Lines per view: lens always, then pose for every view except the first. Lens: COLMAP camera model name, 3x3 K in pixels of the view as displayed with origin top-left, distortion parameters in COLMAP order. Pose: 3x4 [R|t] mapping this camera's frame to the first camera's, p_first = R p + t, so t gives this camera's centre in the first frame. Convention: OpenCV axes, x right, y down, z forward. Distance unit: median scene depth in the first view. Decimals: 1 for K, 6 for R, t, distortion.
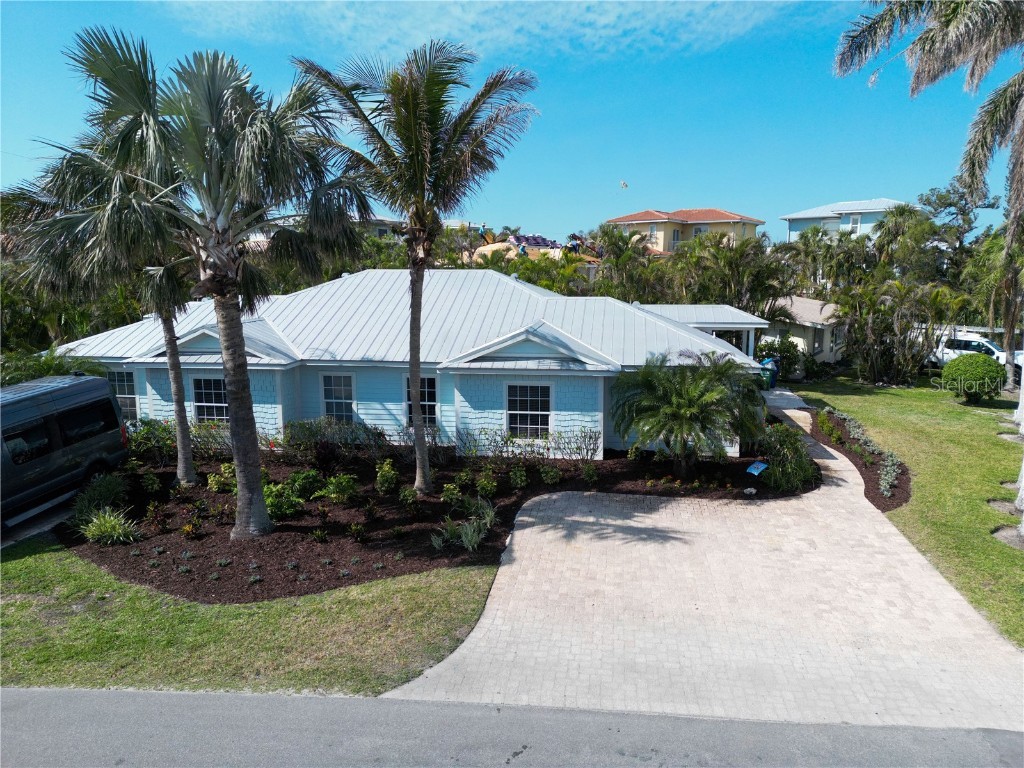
lens RADIAL K [[715.6, 0, 512.0], [0, 715.6, 384.0], [0, 0, 1]] dist [0.074735, -0.070244]
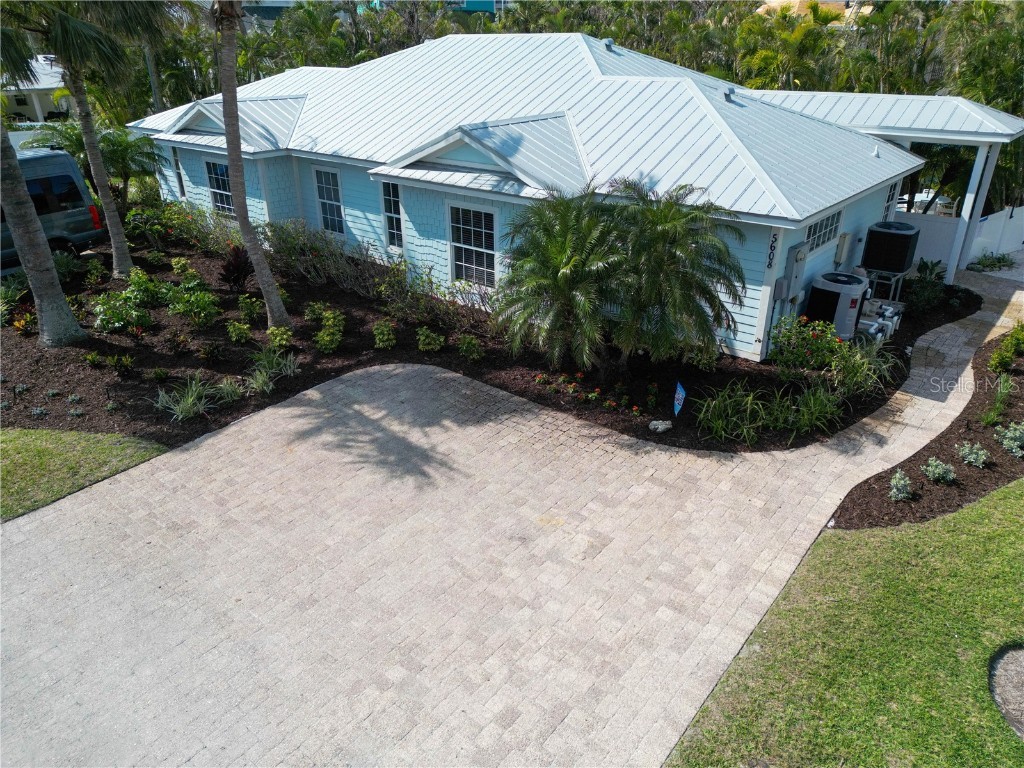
lens RADIAL K [[715.6, 0, 512.0], [0, 715.6, 384.0], [0, 0, 1]] dist [0.074735, -0.070244]
pose [[0.857286, 0.220226, -0.465361, 0.554242], [-0.081012, 0.950337, 0.300495, -0.065949], [0.508426, -0.219910, 0.832552, 0.481678]]
